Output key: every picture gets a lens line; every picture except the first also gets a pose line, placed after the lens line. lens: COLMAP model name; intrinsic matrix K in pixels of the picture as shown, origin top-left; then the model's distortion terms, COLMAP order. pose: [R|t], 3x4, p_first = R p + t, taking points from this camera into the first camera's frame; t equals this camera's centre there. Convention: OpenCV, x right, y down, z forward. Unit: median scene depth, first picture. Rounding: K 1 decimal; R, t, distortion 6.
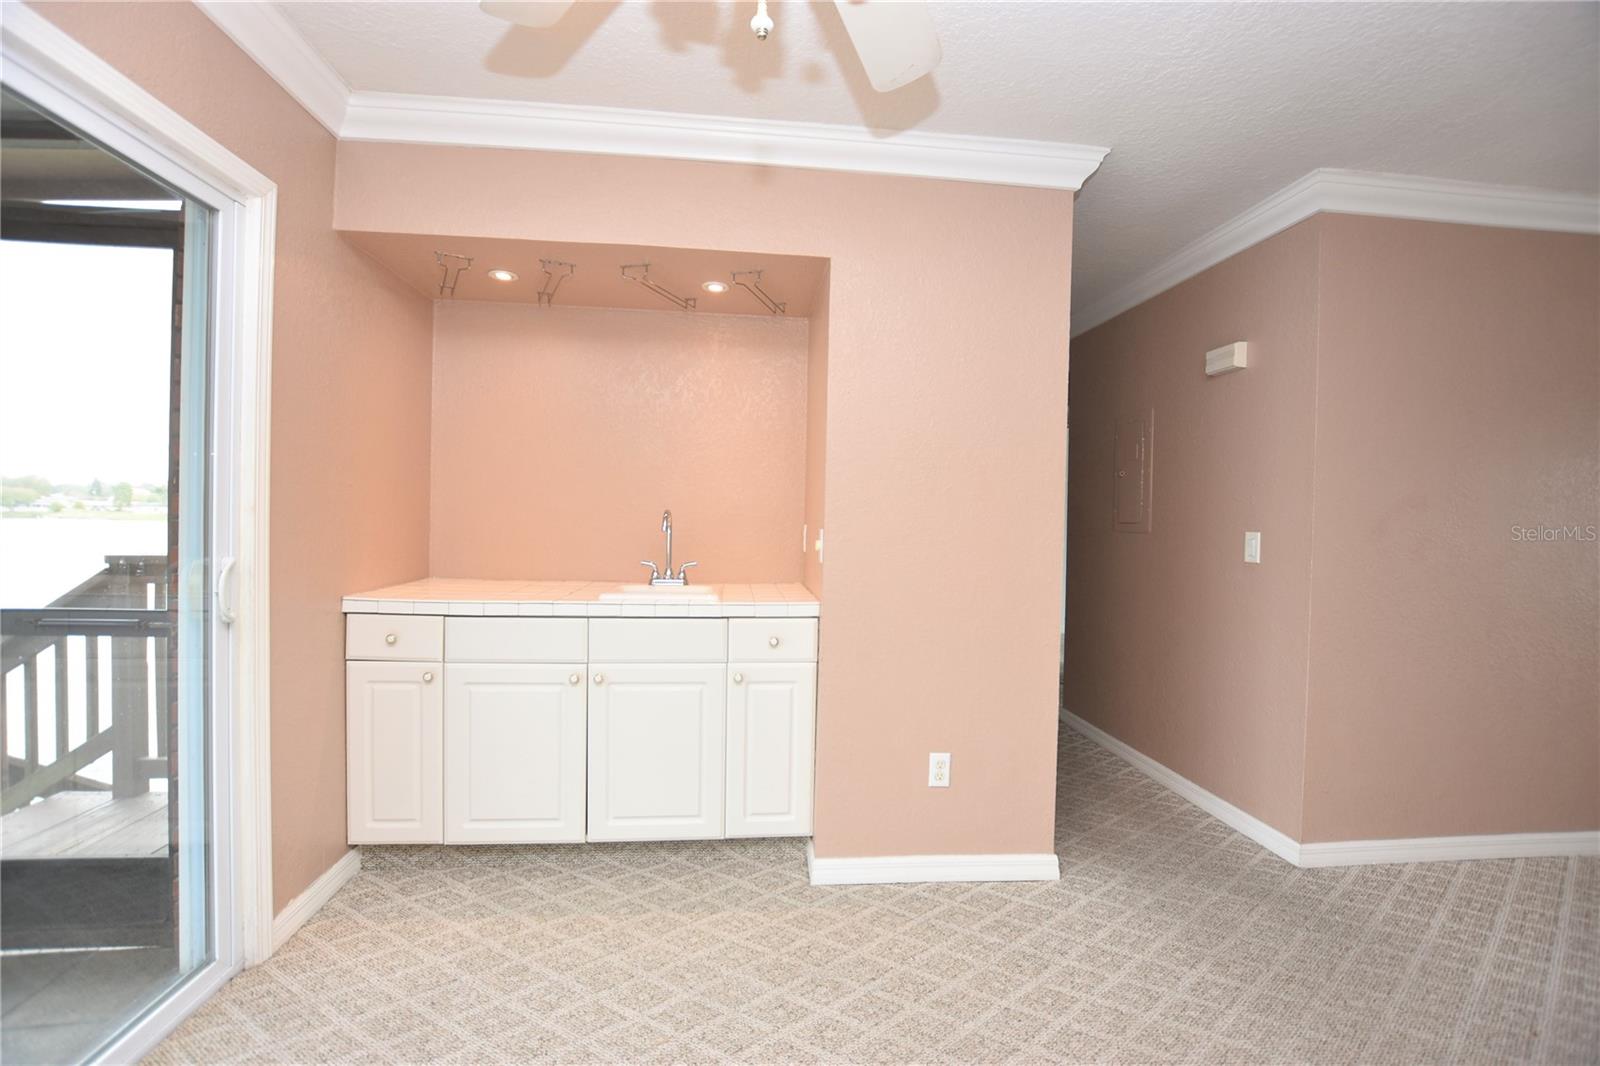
lens RADIAL K [[701.7, 0, 800.0], [0, 701.7, 533.0], [0, 0, 1]] dist [-0.025166, -0.000414]
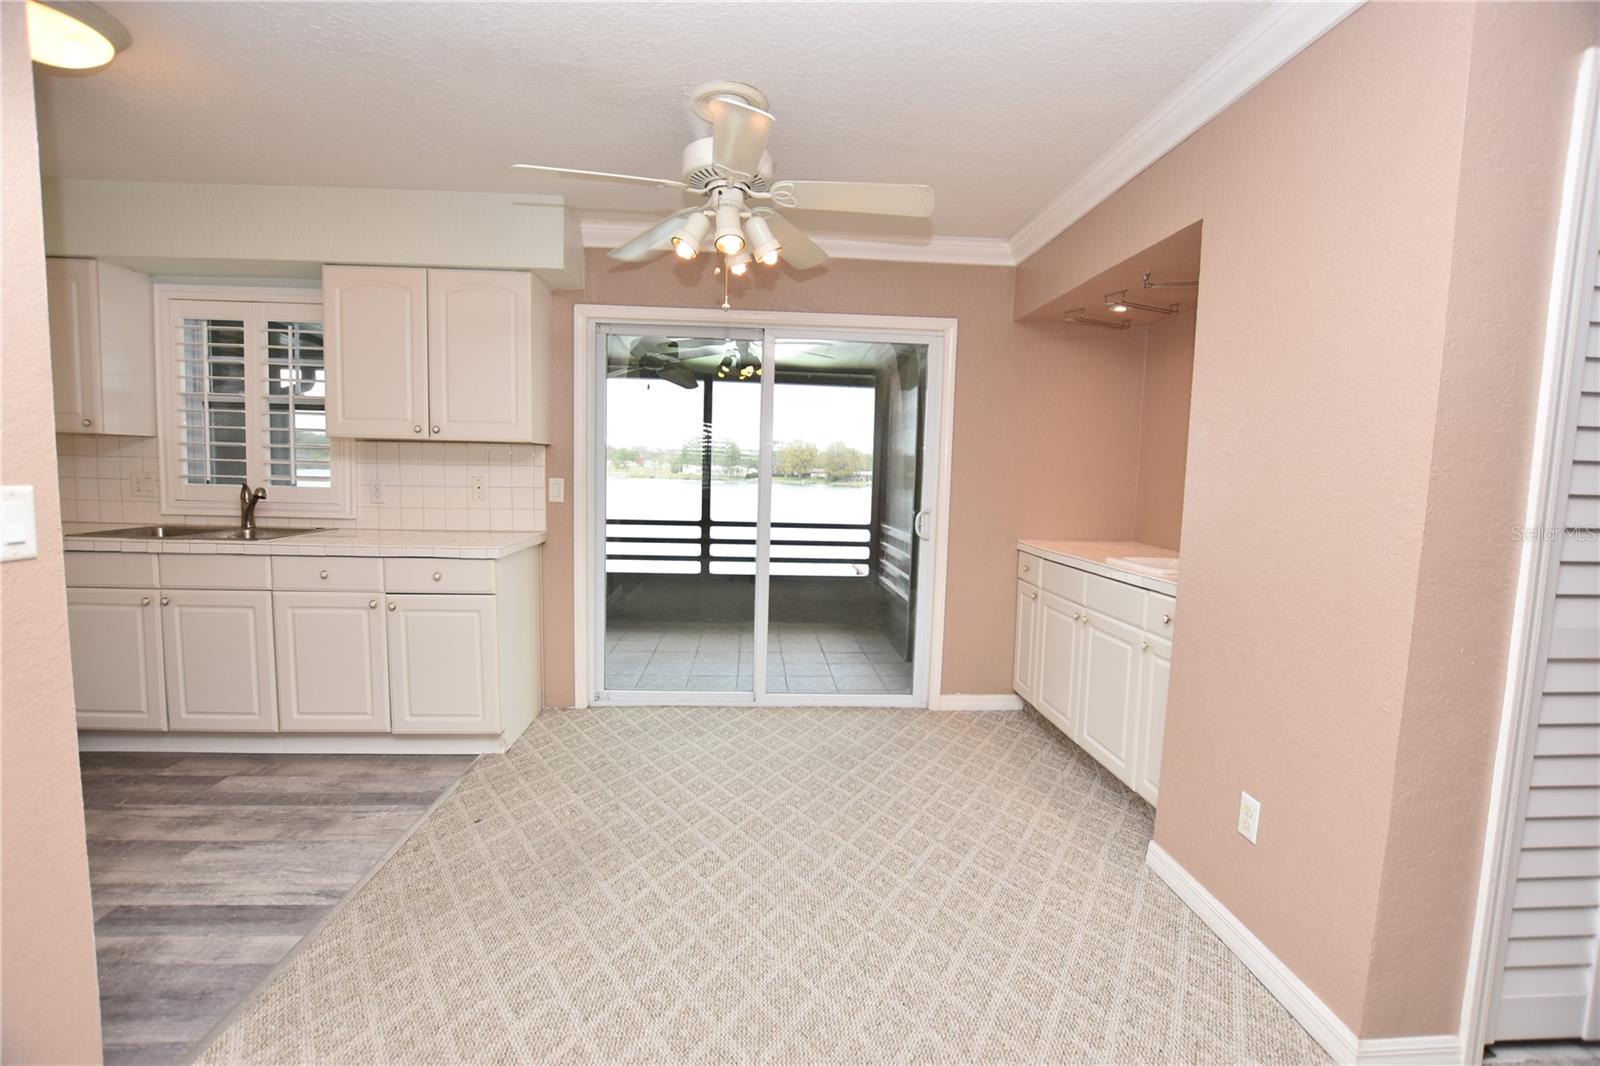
lens RADIAL K [[701.7, 0, 800.0], [0, 701.7, 533.0], [0, 0, 1]] dist [-0.025166, -0.000414]
pose [[-0.035635, 0.063862, -0.997322, 1.092723], [-0.043302, 0.996920, 0.065383, -0.012788], [0.998426, 0.045516, -0.032760, 0.562242]]
